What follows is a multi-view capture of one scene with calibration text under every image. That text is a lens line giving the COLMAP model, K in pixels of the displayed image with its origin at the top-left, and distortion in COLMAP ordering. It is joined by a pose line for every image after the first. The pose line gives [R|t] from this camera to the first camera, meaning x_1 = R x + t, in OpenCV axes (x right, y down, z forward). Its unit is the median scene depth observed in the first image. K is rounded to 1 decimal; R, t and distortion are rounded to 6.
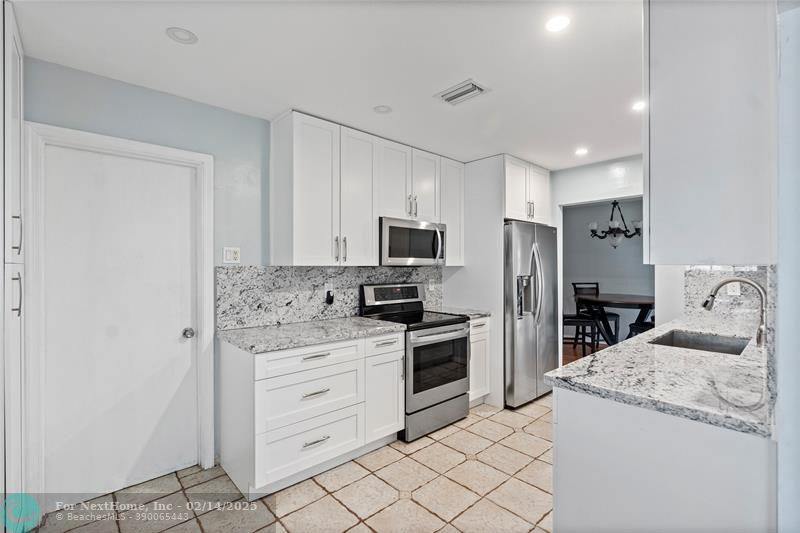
lens RADIAL K [[363.8, 0, 399.9], [0, 363.8, 267.9], [0, 0, 1]] dist [-0.001622, 0.001788]
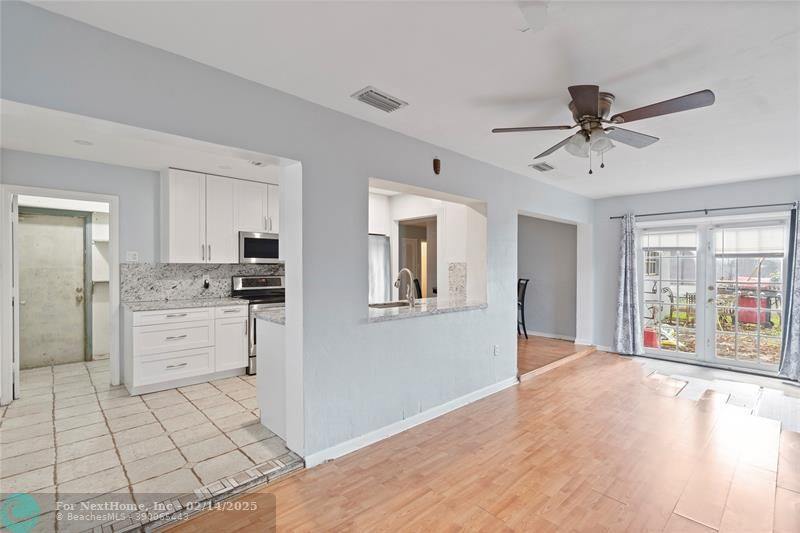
lens RADIAL K [[363.8, 0, 399.8], [0, 363.8, 269.9], [0, 0, 1]] dist [-0.001622, 0.001788]
pose [[0.999769, -0.001536, 0.021437, 0.620887], [0.001501, 0.999998, 0.001637, 0.021464], [-0.021439, -0.001604, 0.999769, -0.579520]]
